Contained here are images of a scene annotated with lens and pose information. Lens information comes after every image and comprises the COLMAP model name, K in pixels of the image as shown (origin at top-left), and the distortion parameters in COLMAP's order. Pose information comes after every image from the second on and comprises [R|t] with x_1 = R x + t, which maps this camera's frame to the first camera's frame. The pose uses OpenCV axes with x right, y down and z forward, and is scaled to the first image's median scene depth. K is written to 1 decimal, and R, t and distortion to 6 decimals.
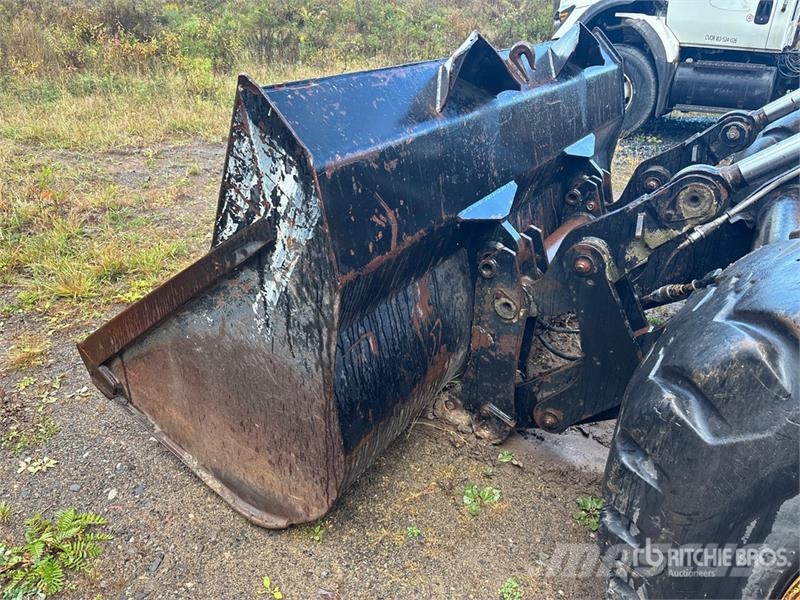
lens RADIAL K [[606.8, 0, 399.9], [0, 606.8, 295.2], [0, 0, 1]] dist [0.041531, -0.054828]
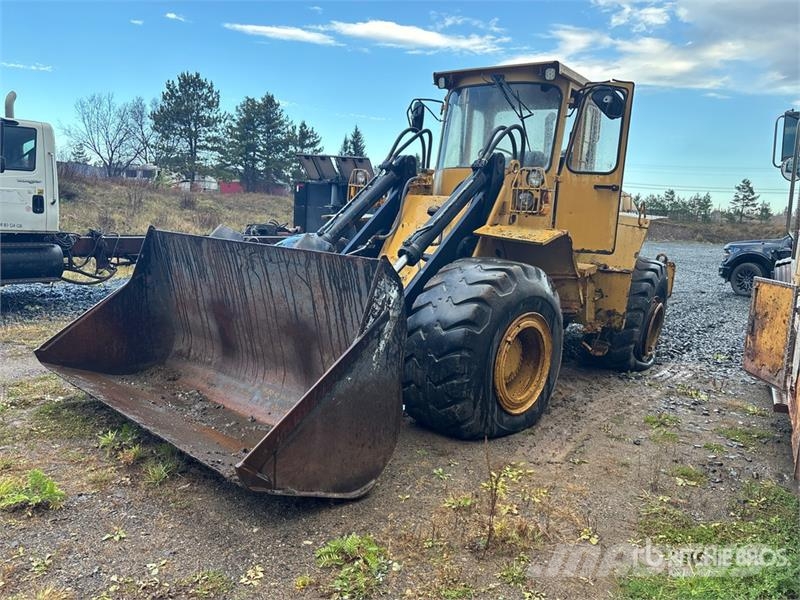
lens RADIAL K [[604.6, 0, 394.7], [0, 604.6, 306.4], [0, 0, 1]] dist [0.045371, -0.055311]
pose [[0.209425, -0.161951, 0.964320, -1.968283], [0.391397, 0.917623, 0.069107, -0.231961], [-0.896075, 0.362959, 0.255561, 0.282624]]
